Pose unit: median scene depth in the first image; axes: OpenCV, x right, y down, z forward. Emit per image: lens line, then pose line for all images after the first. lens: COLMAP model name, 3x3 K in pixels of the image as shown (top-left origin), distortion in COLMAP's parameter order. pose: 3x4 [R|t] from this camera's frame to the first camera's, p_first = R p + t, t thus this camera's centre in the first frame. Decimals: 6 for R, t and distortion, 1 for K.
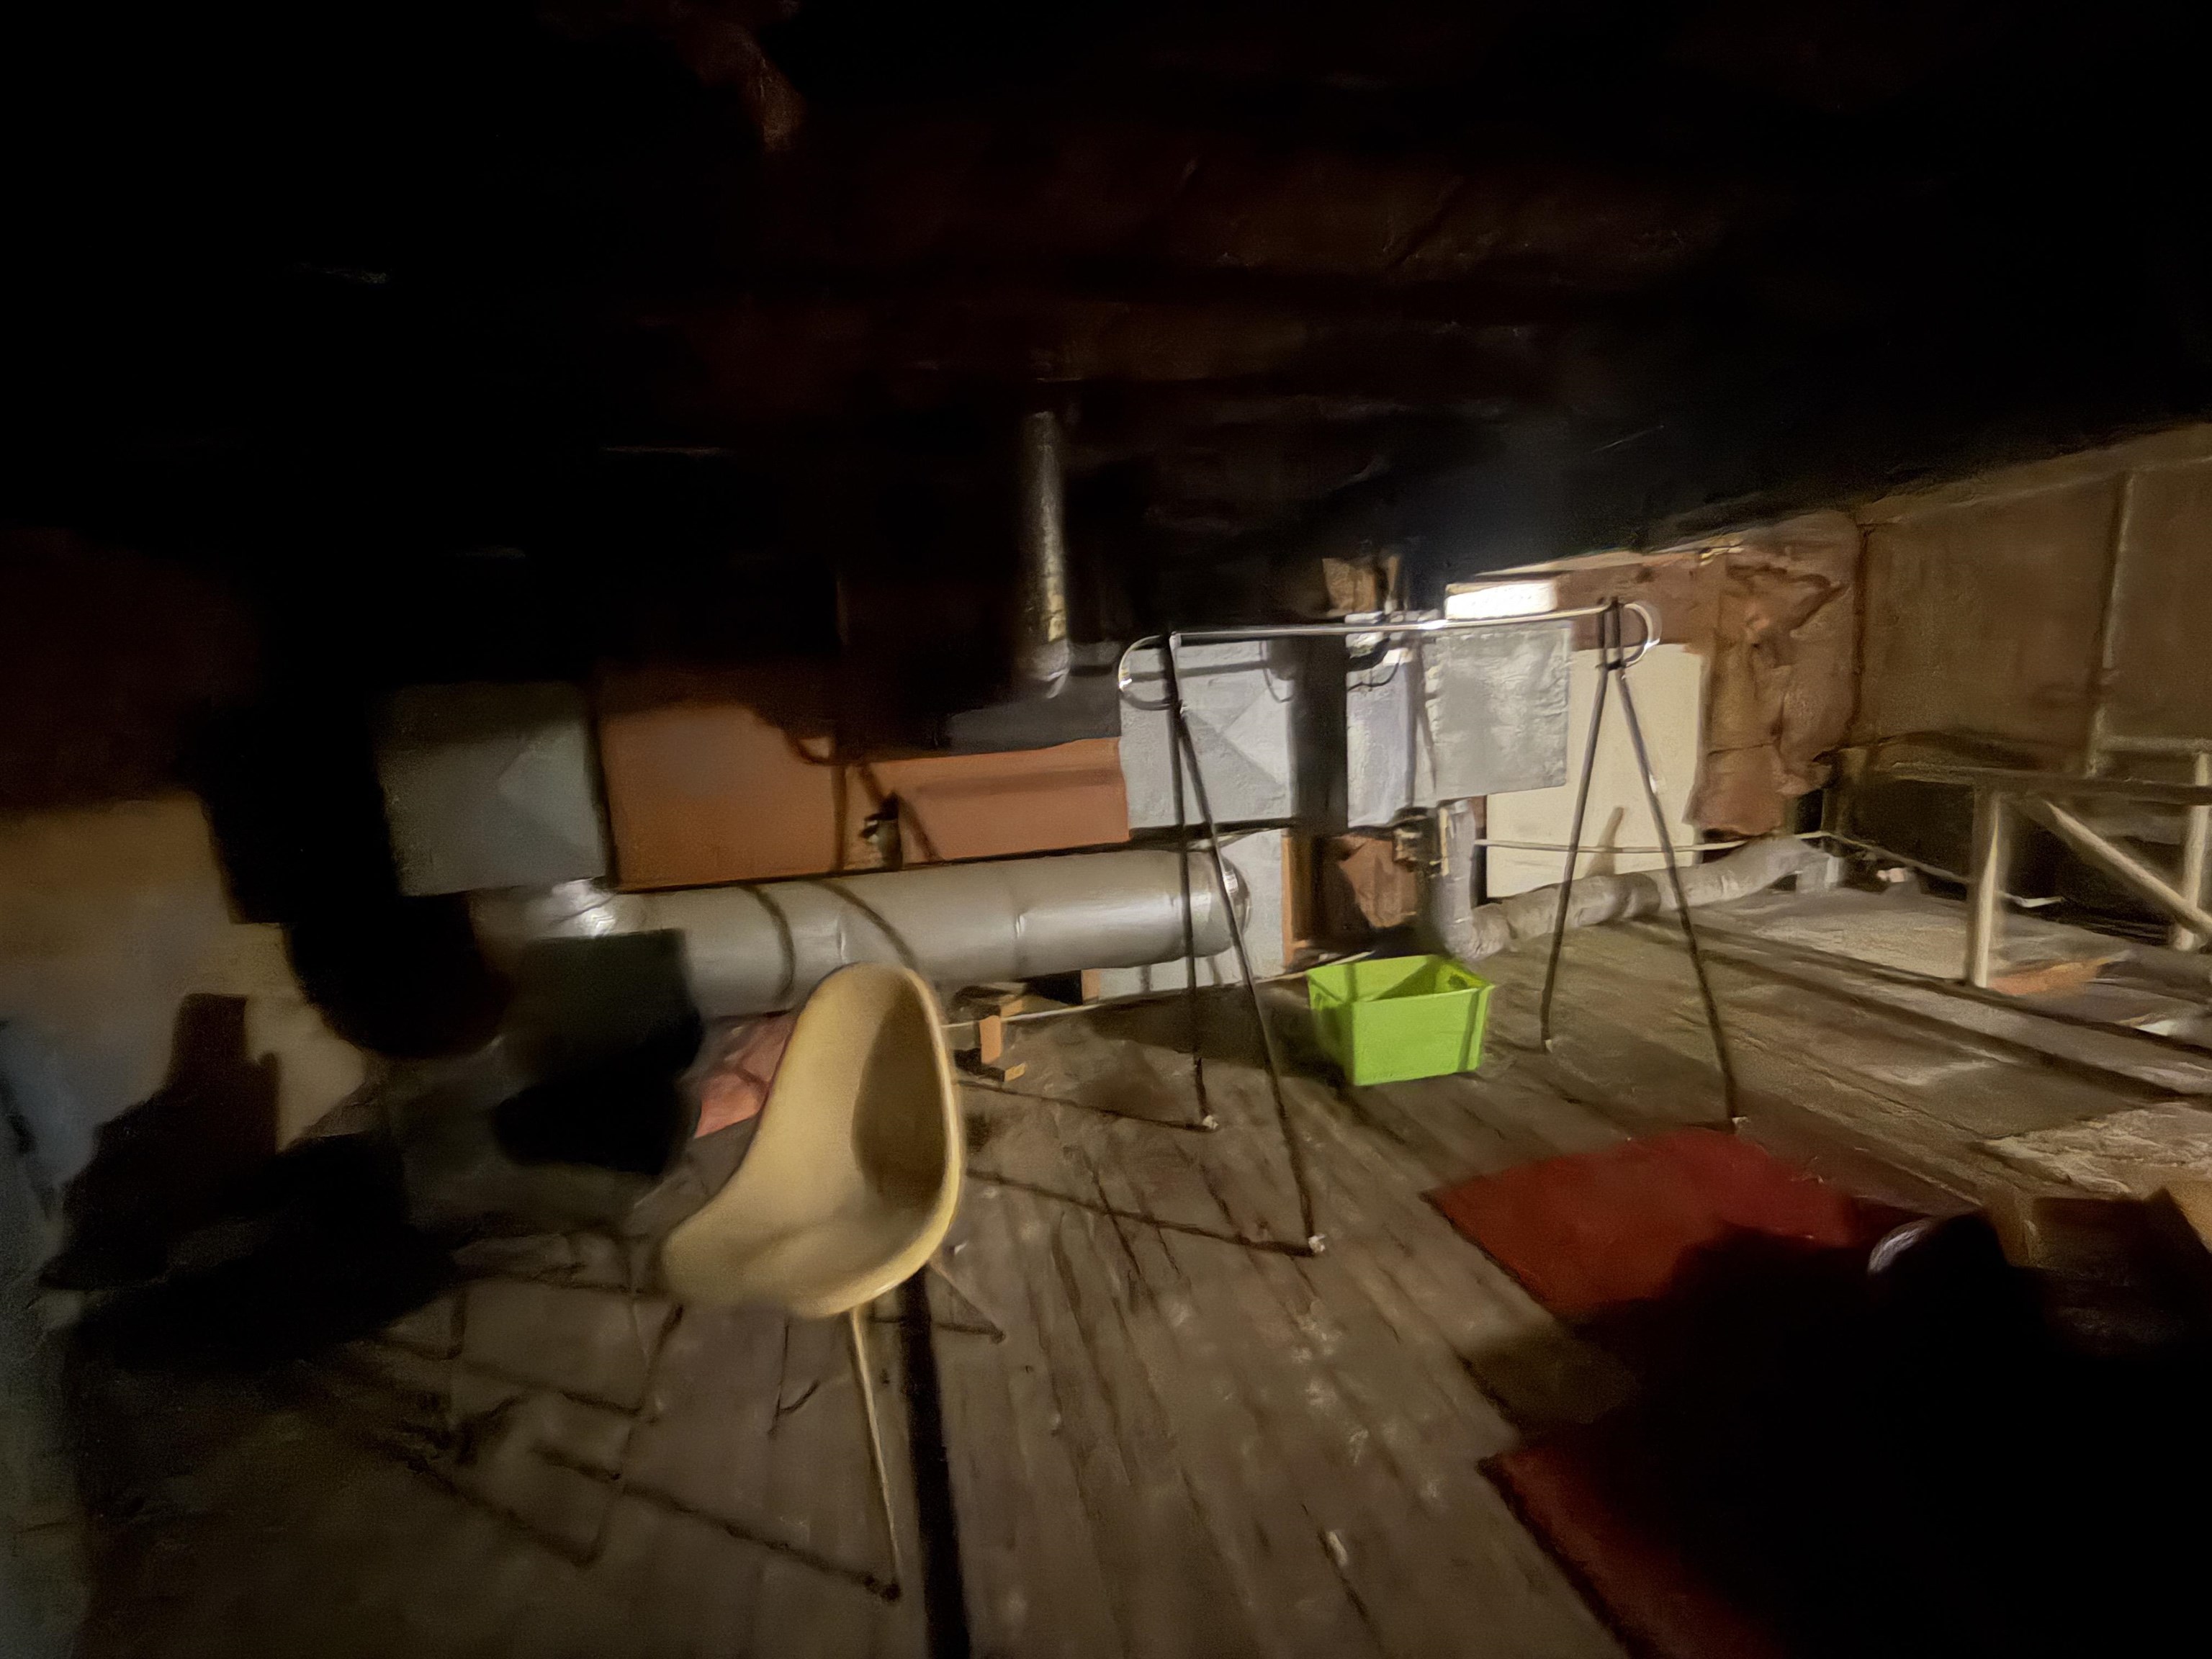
lens RADIAL K [[880.7, 0, 1101.9], [0, 880.7, 832.5], [0, 0, 1]] dist [-0.000729, 0.000308]
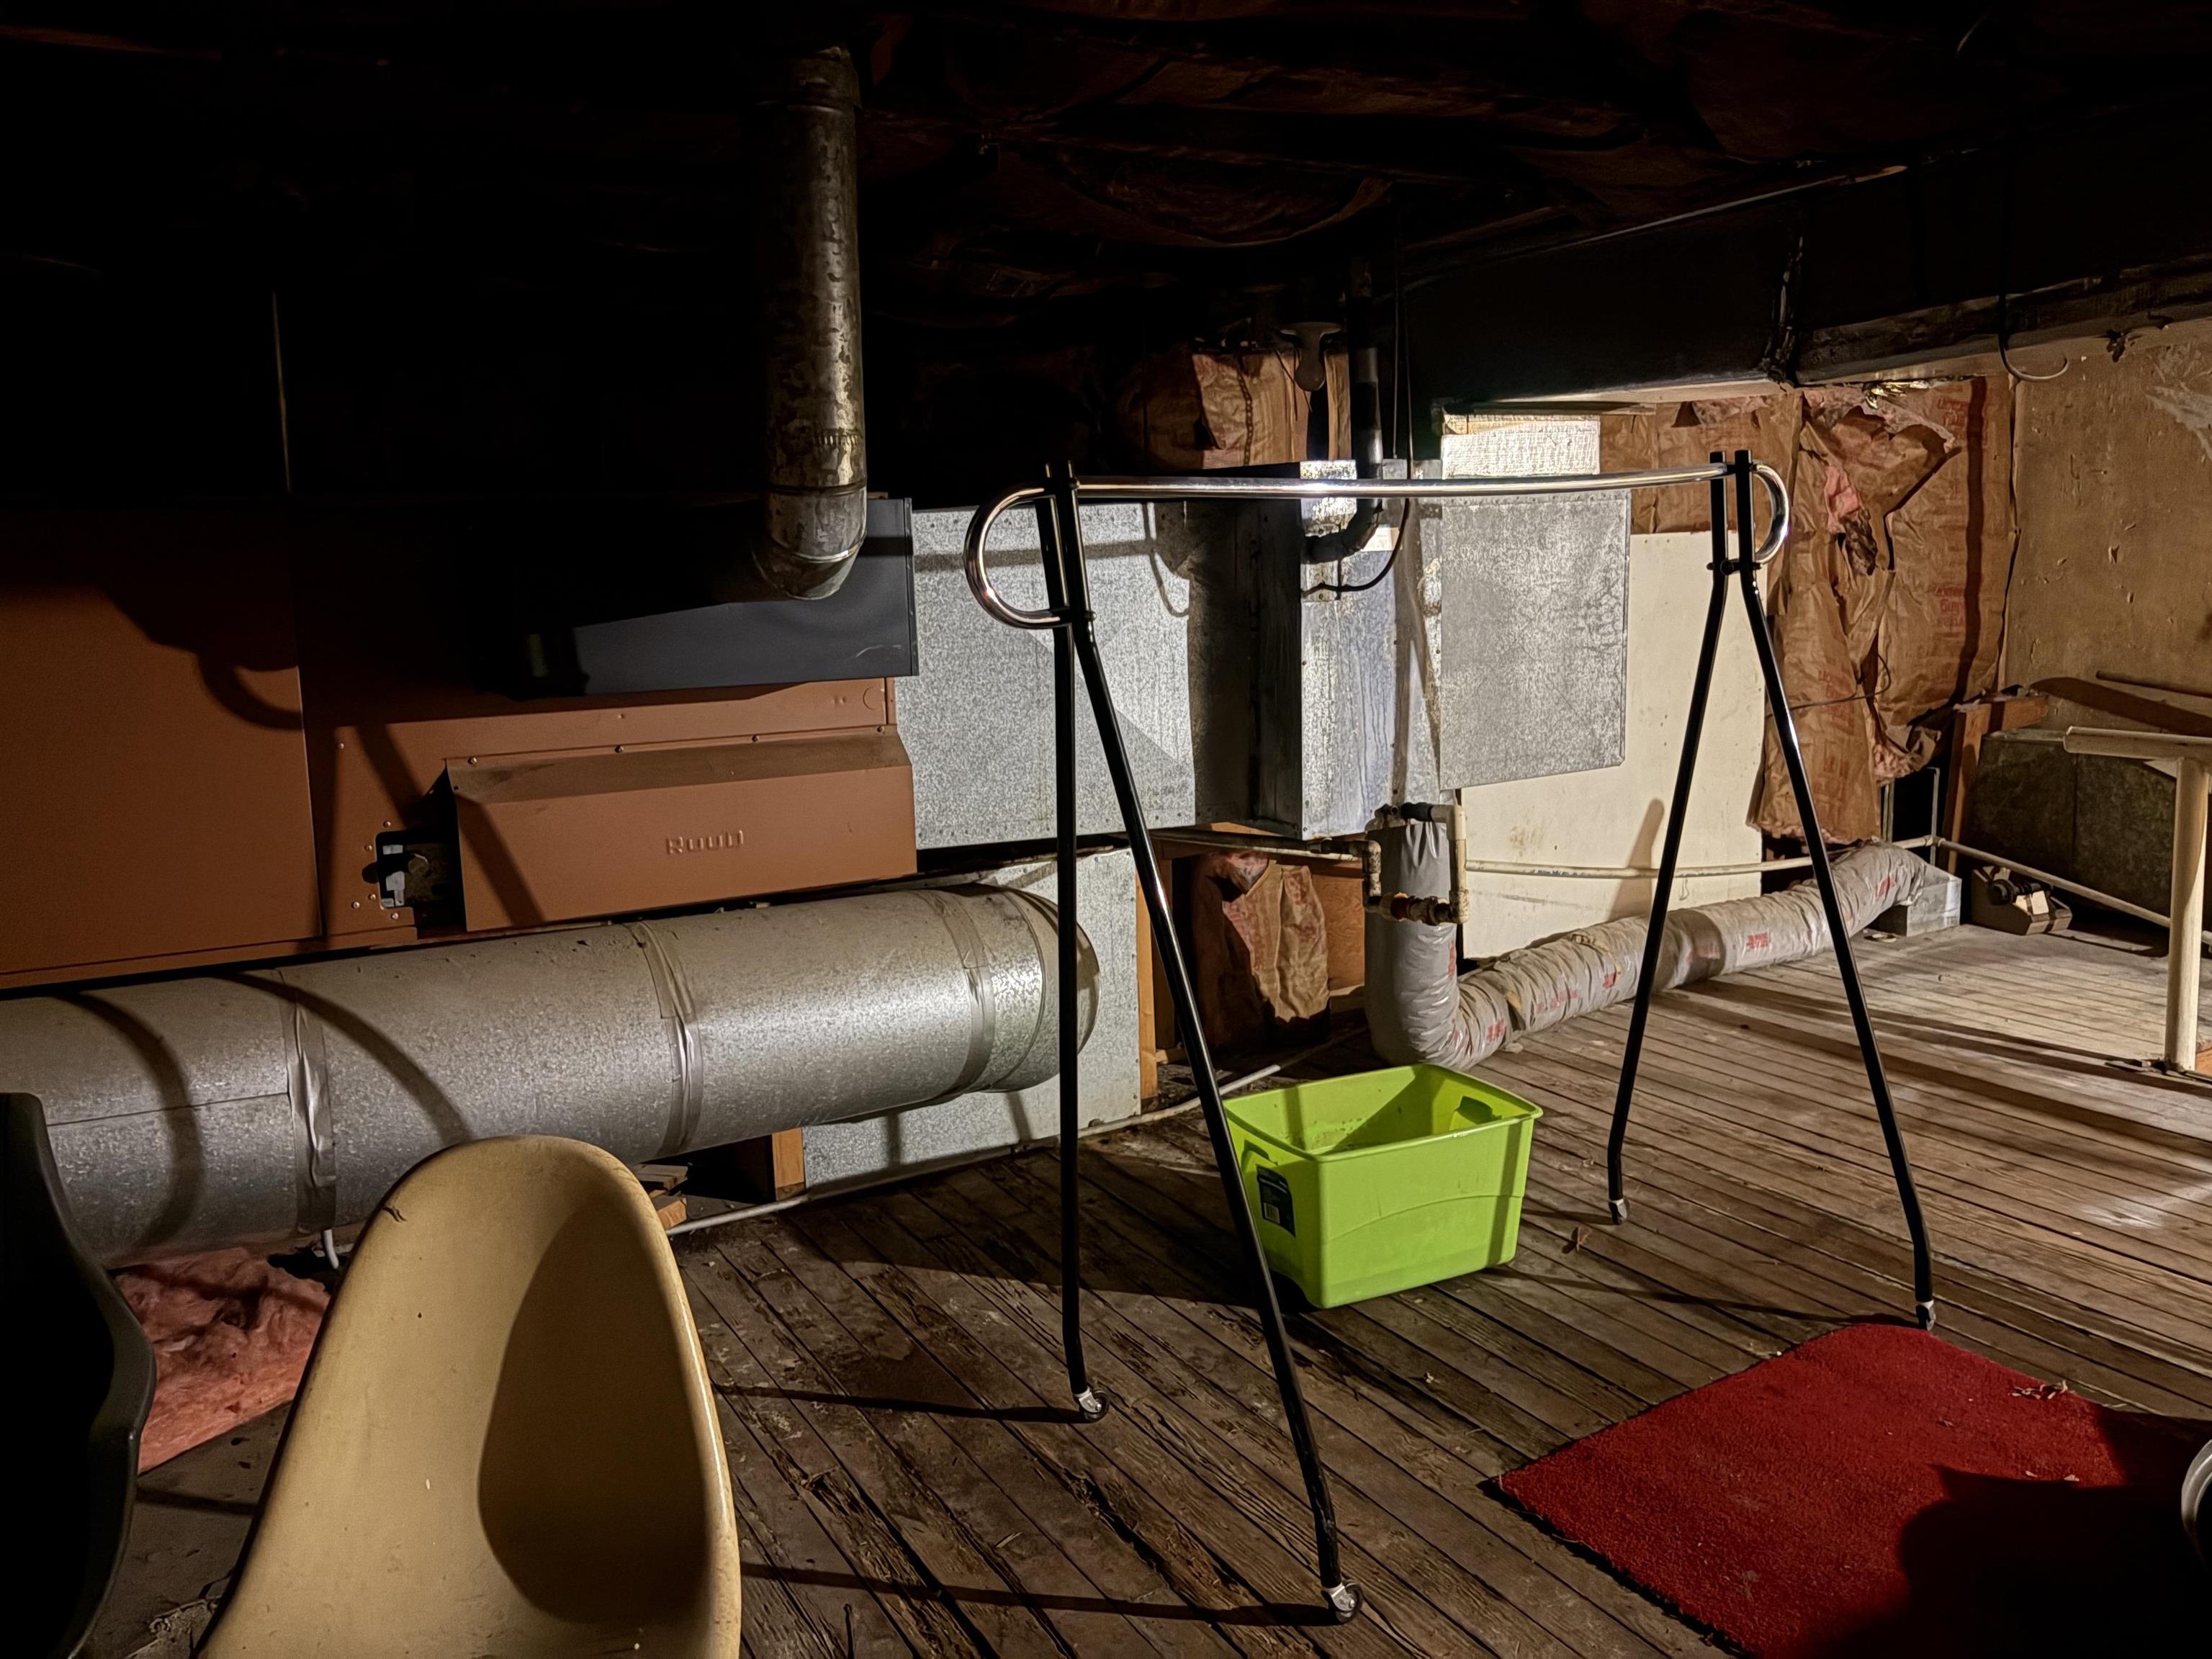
lens RADIAL K [[1678.4, 0, 1106.7], [0, 1678.4, 828.9], [0, 0, 1]] dist [0.013780, -0.017714]
pose [[0.961433, -0.013984, 0.274684, -0.128285], [0.018444, 0.999737, -0.013661, -0.001812], [-0.274420, 0.018200, 0.961438, 0.013886]]
